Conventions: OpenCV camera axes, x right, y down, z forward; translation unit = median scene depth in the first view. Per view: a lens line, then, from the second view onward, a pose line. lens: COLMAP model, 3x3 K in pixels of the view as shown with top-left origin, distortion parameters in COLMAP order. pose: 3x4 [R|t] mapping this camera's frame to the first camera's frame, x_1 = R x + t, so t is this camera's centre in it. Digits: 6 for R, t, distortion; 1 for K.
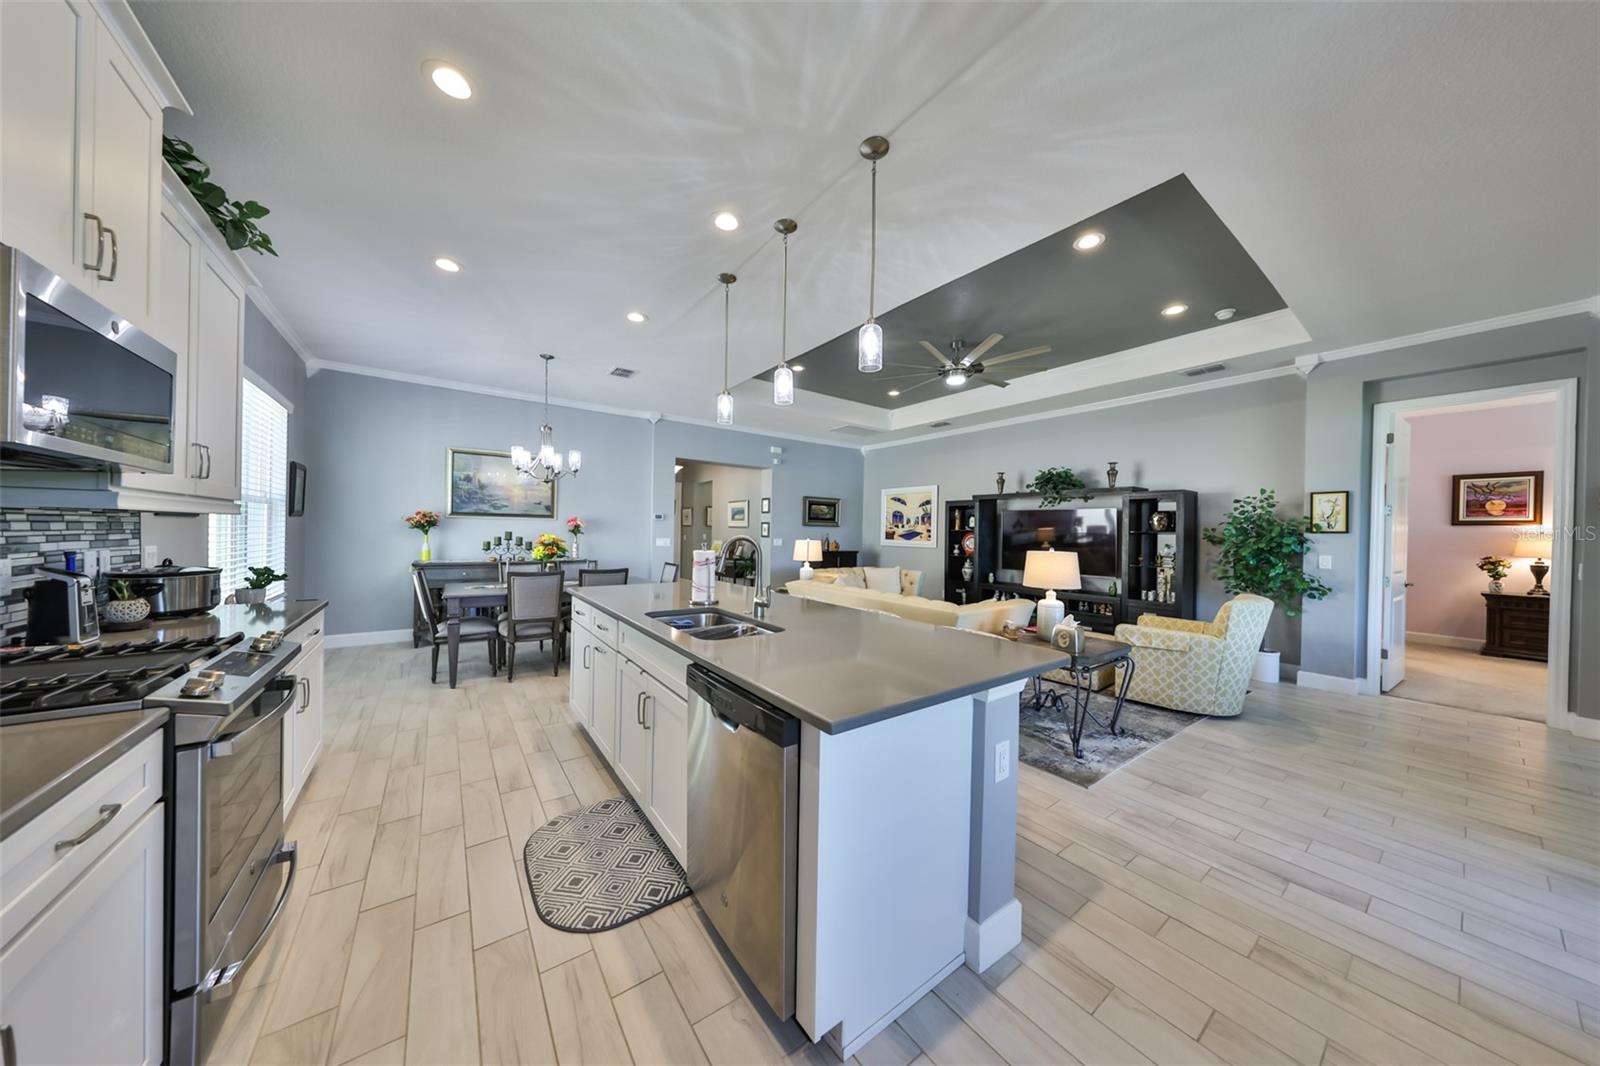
lens RADIAL K [[492.9, 0, 801.8], [0, 492.9, 535.1], [0, 0, 1]] dist [-0.000334, 0.000333]
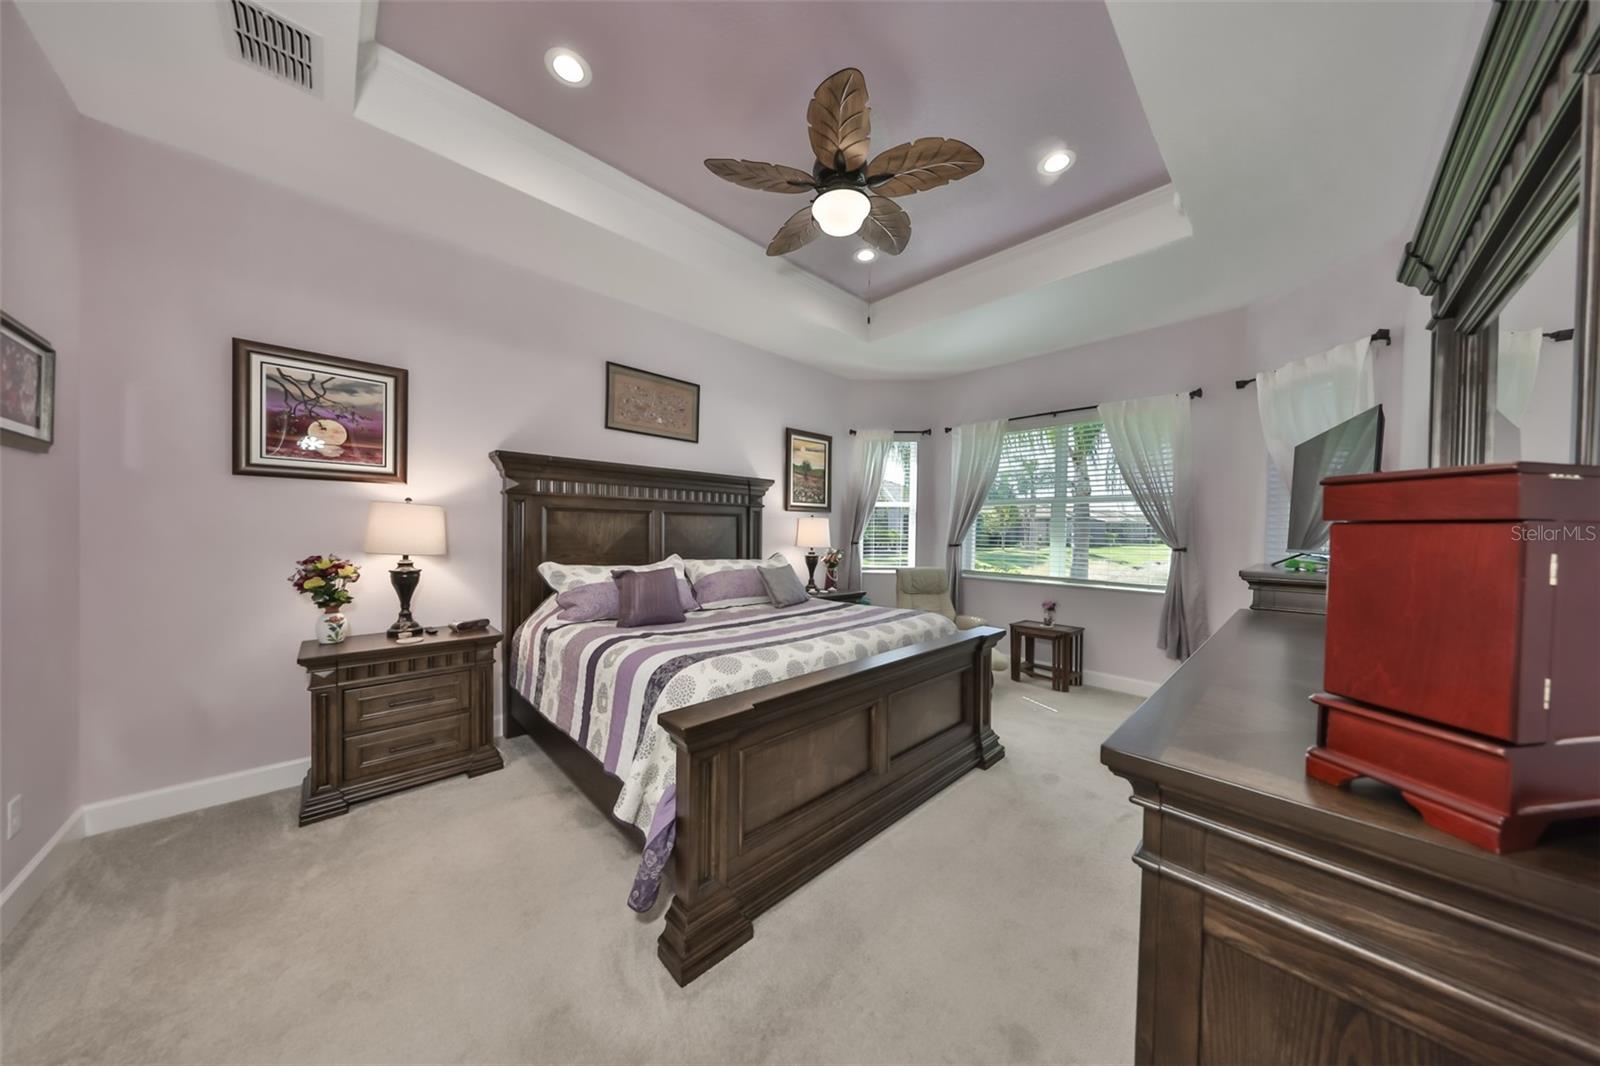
lens RADIAL K [[492.9, 0, 802.9], [0, 492.9, 534.1], [0, 0, 1]] dist [-0.000334, 0.000333]
pose [[-0.123144, -0.028477, 0.991980, 0.955918], [-0.006963, 0.999588, 0.027831, 0.011930], [-0.992364, -0.003480, -0.123291, 0.662270]]
